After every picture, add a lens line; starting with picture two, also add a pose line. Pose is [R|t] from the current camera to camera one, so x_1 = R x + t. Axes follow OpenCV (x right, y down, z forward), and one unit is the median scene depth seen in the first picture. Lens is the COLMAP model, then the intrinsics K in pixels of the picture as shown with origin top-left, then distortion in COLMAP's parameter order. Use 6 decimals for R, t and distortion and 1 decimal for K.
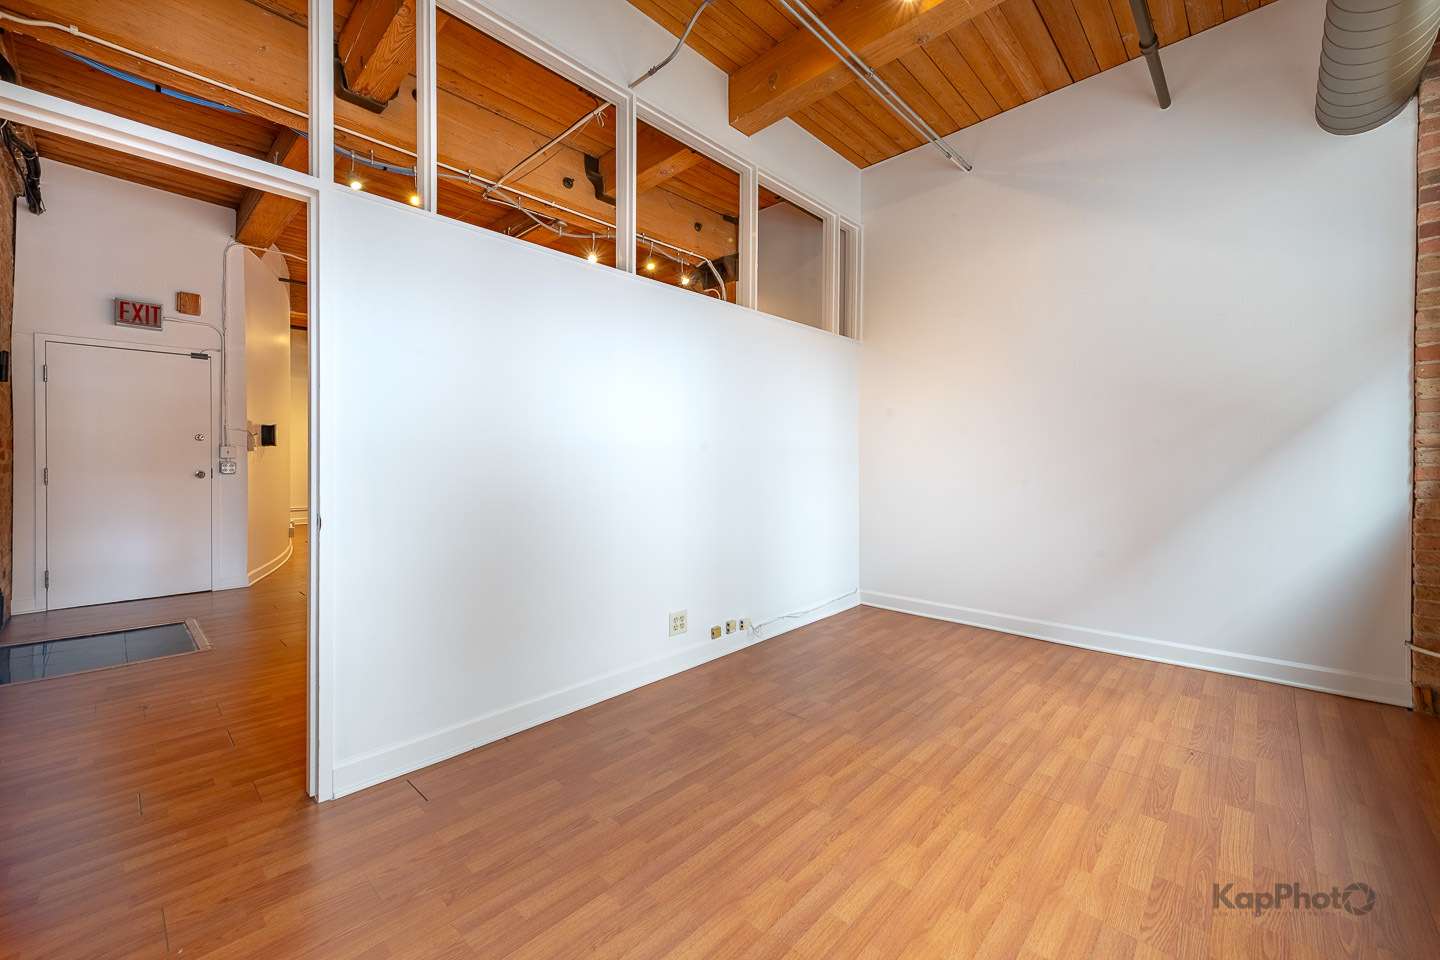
lens RADIAL K [[565.2, 0, 728.0], [0, 565.2, 466.5], [0, 0, 1]] dist [0.007492, -0.001483]
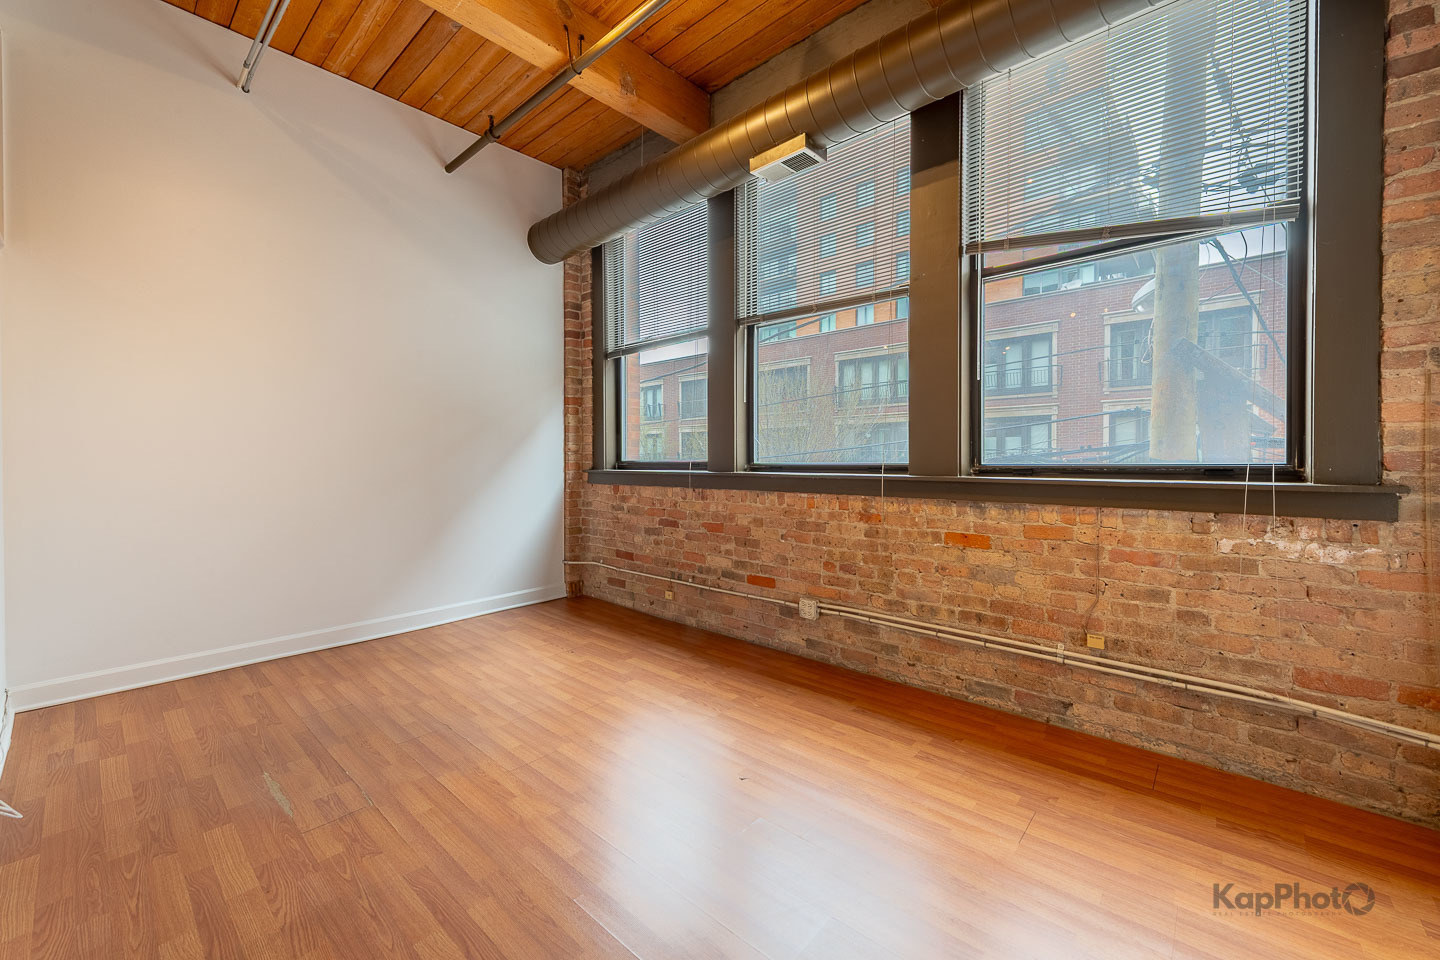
lens RADIAL K [[565.2, 0, 720.5], [0, 565.2, 471.9], [0, 0, 1]] dist [0.007492, -0.001483]
pose [[-0.021584, -0.017594, 0.999612, -0.567613], [0.008784, 0.999803, 0.017787, 0.001052], [-0.999728, 0.009165, -0.021425, 0.518868]]
